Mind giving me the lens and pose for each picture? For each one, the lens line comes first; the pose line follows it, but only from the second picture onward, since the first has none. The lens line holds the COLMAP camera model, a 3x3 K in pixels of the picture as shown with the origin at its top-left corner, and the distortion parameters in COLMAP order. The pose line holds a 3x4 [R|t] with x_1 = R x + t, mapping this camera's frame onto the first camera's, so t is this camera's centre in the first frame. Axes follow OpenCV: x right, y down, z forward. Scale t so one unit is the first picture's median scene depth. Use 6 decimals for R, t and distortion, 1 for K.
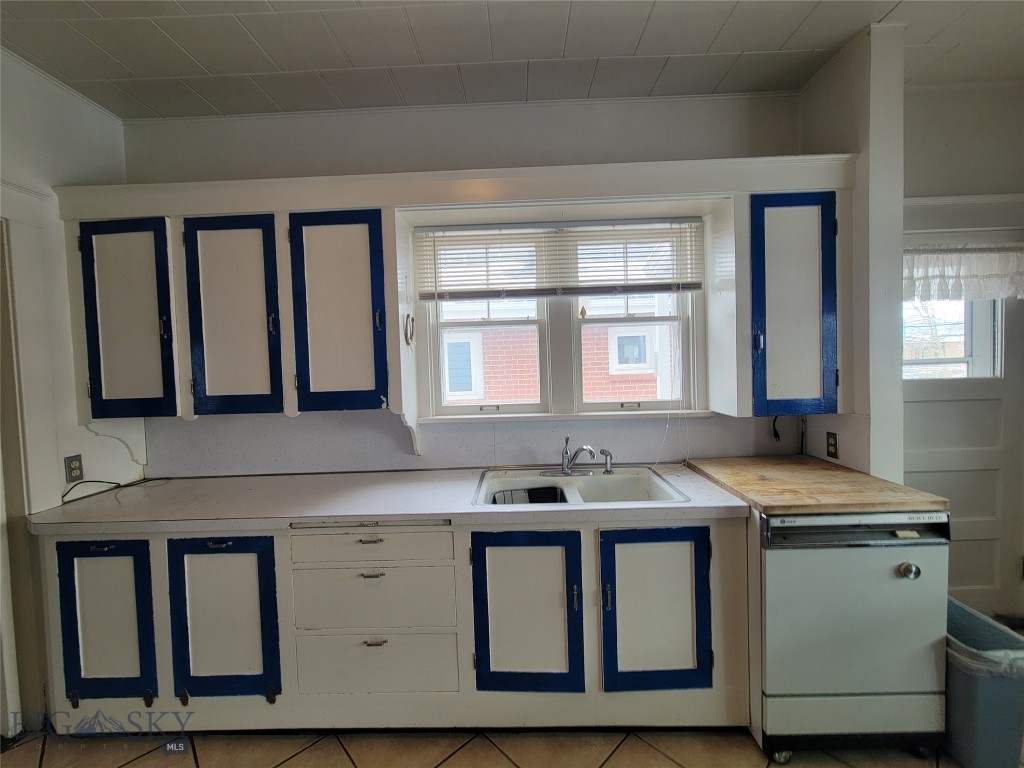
lens RADIAL K [[416.8, 0, 506.0], [0, 416.8, 383.4], [0, 0, 1]] dist [0.002744, -0.000640]
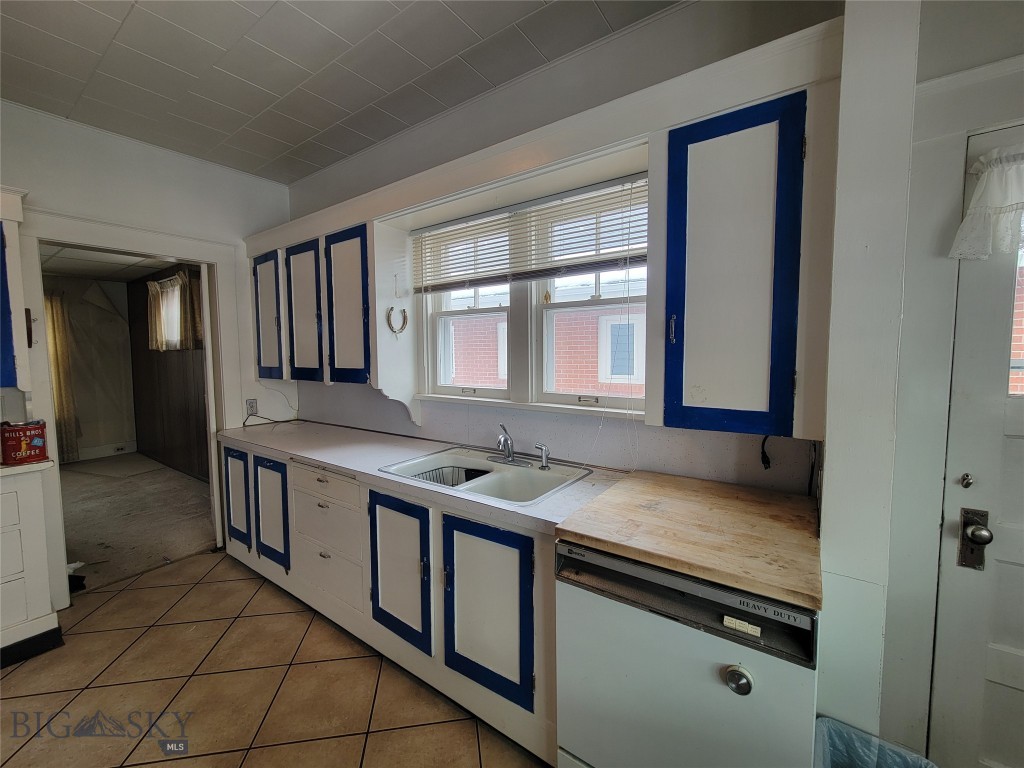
lens RADIAL K [[416.8, 0, 502.9], [0, 416.8, 381.8], [0, 0, 1]] dist [0.002744, -0.000640]
pose [[0.823262, 0.064780, -0.563953, 0.747370], [-0.039262, 0.997586, 0.057275, -0.033749], [0.566302, -0.025011, 0.823818, 0.190586]]
